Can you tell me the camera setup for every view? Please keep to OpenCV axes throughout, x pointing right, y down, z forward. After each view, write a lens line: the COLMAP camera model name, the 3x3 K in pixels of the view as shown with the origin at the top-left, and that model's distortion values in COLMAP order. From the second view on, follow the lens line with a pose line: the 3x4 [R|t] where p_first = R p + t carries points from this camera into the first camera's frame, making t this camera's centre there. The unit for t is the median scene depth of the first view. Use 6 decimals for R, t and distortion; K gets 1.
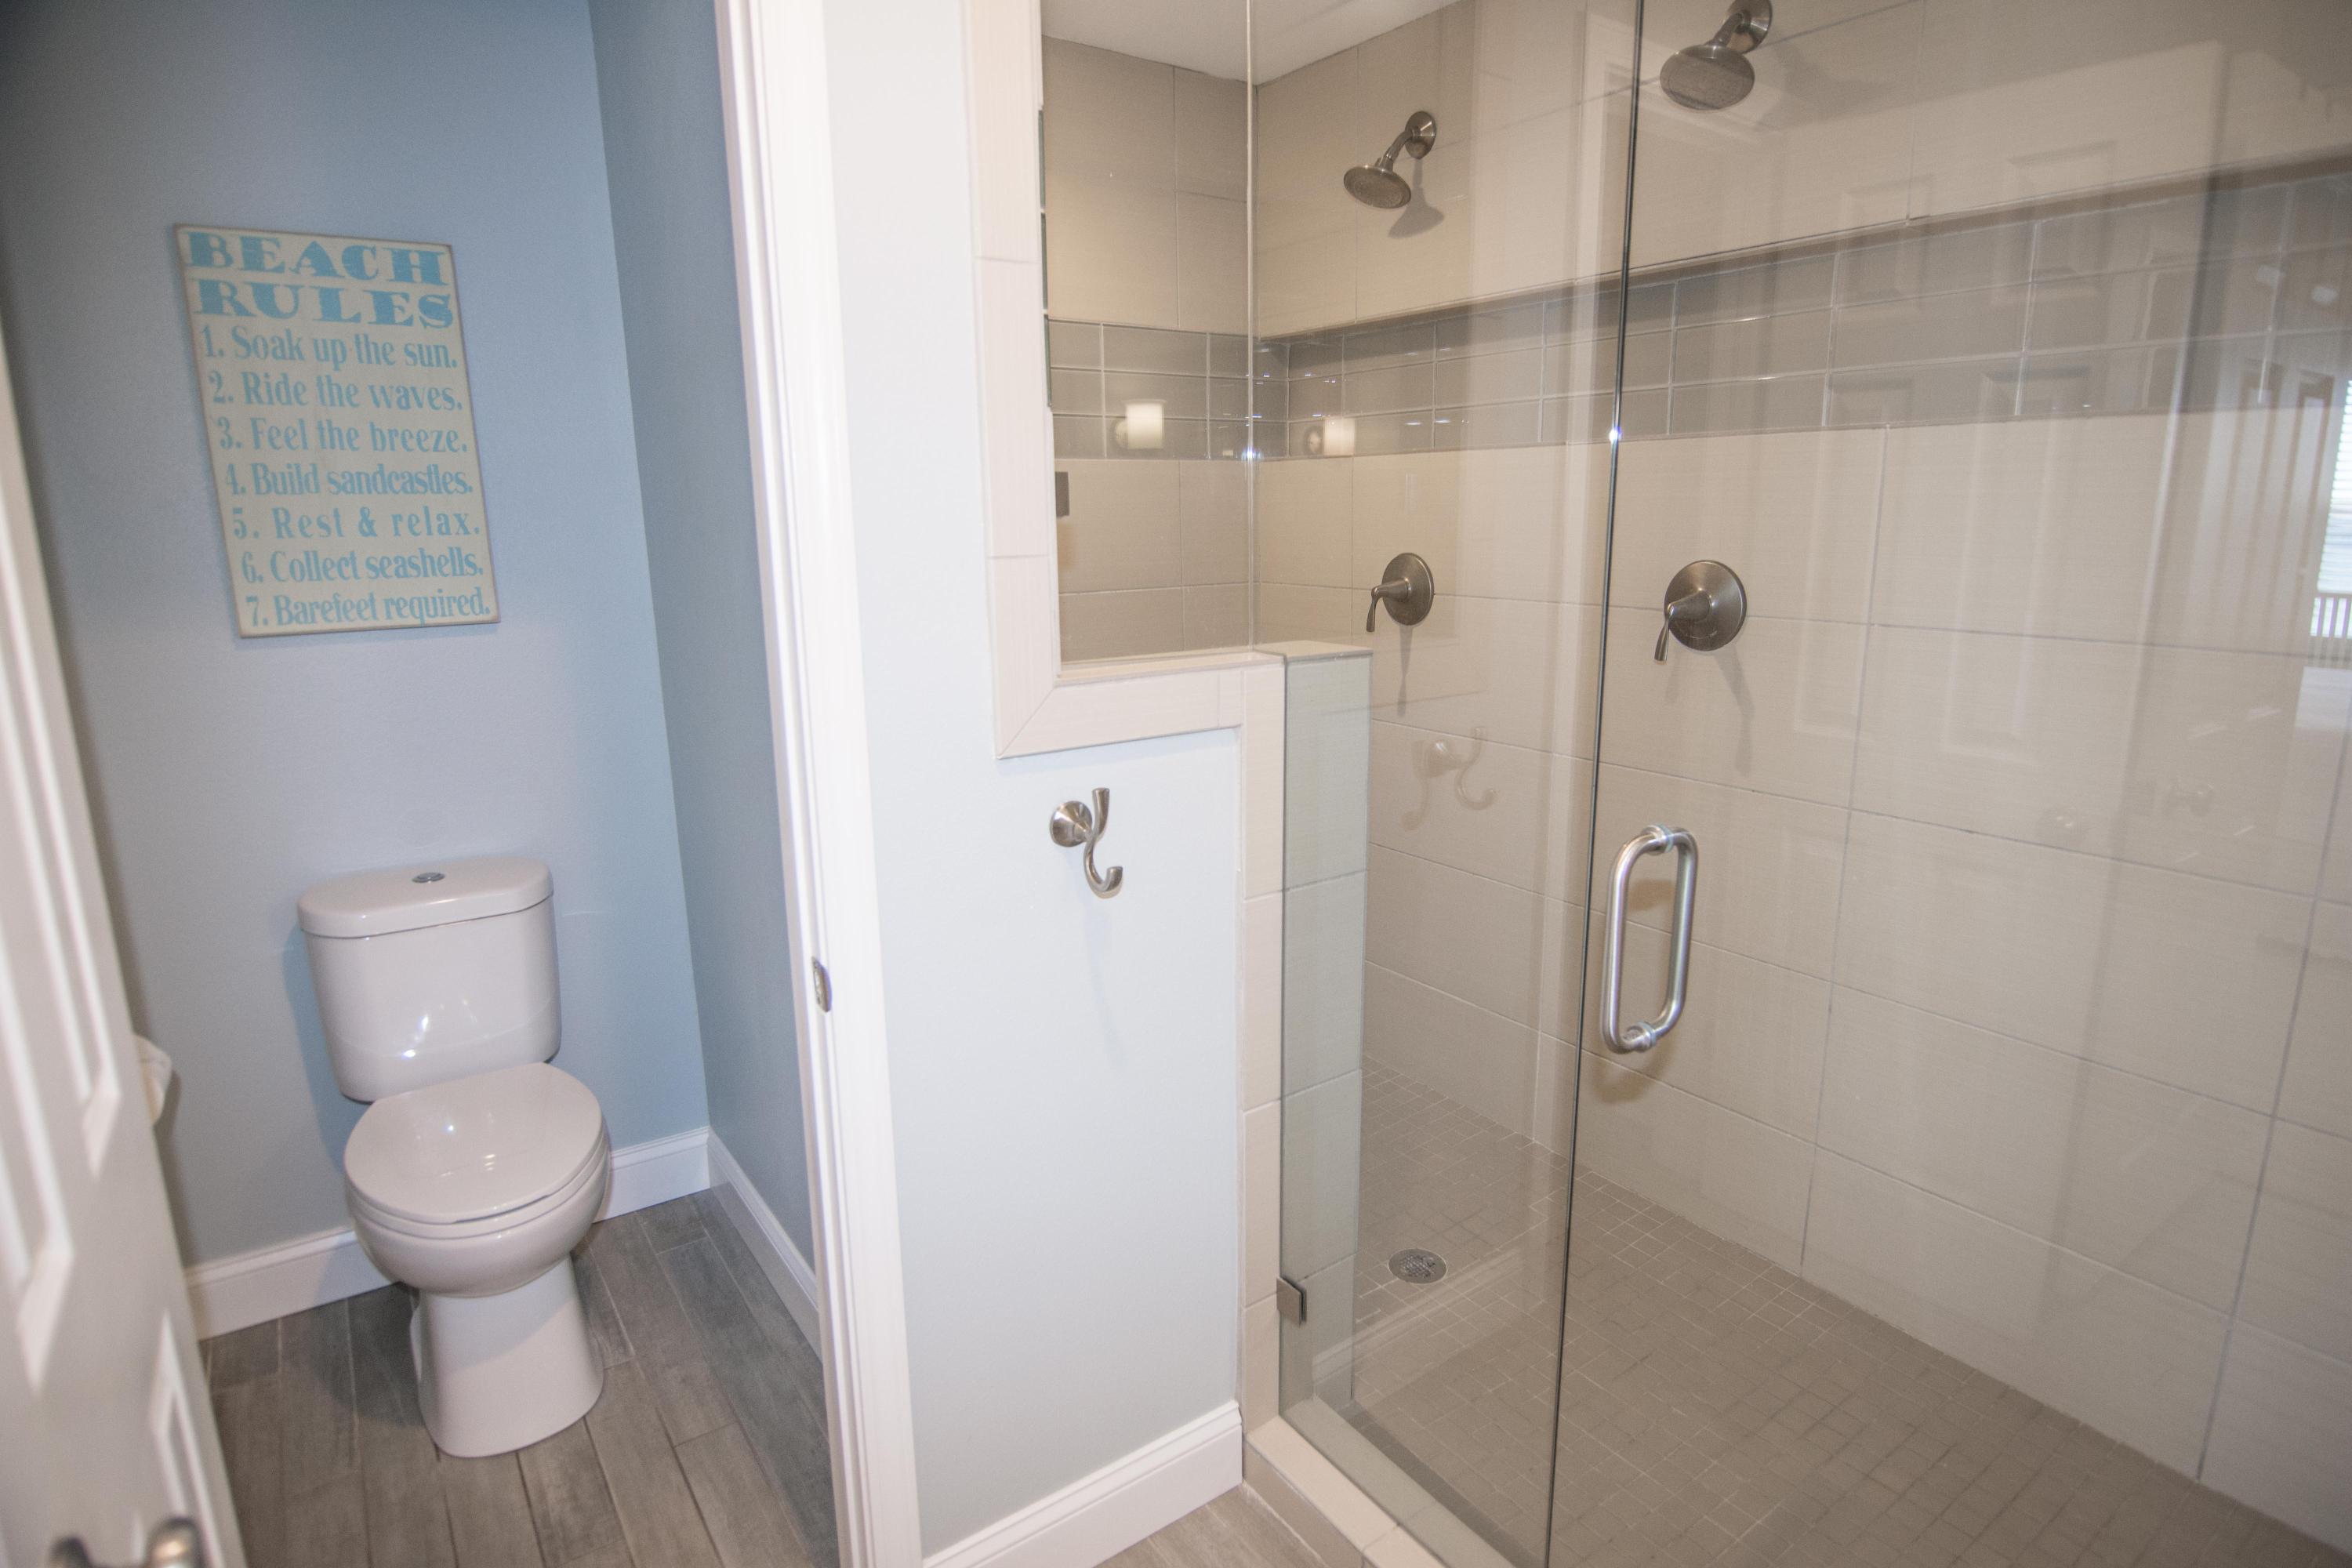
lens RADIAL K [[1243.1, 0, 1208.0], [0, 1243.1, 785.5], [0, 0, 1]] dist [0.003782, -0.020532]
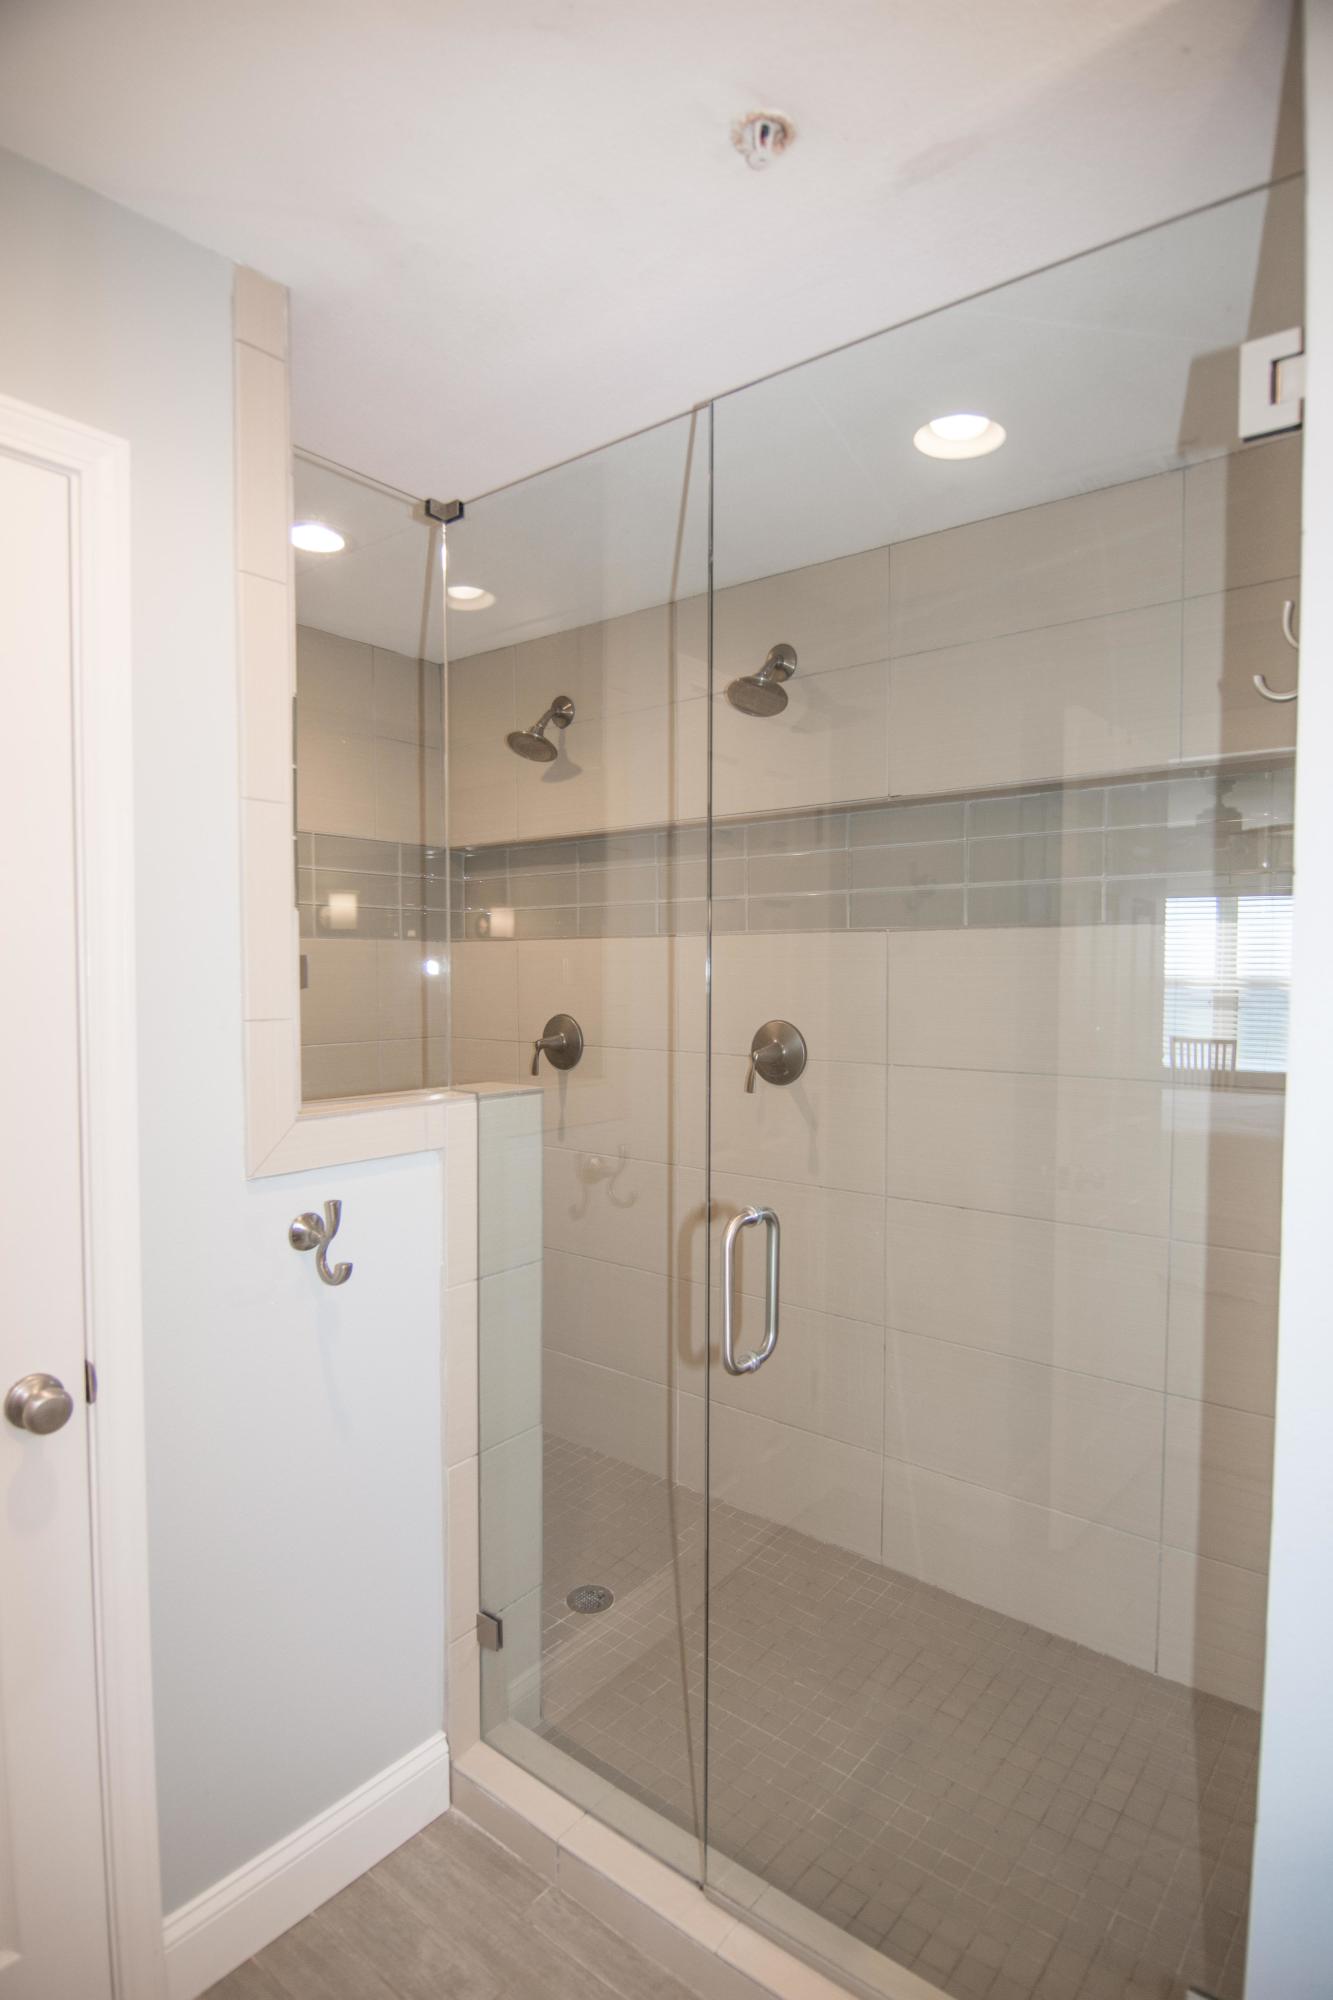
lens RADIAL K [[1057.1, 0, 666.2], [0, 1057.1, 979.3], [0, 0, 1]] dist [0.003782, -0.020532]
pose [[0.965586, 0.009869, 0.259896, -0.035240], [0.045814, 0.977200, -0.207319, 0.017600], [-0.256017, 0.212092, 0.943119, -0.121475]]
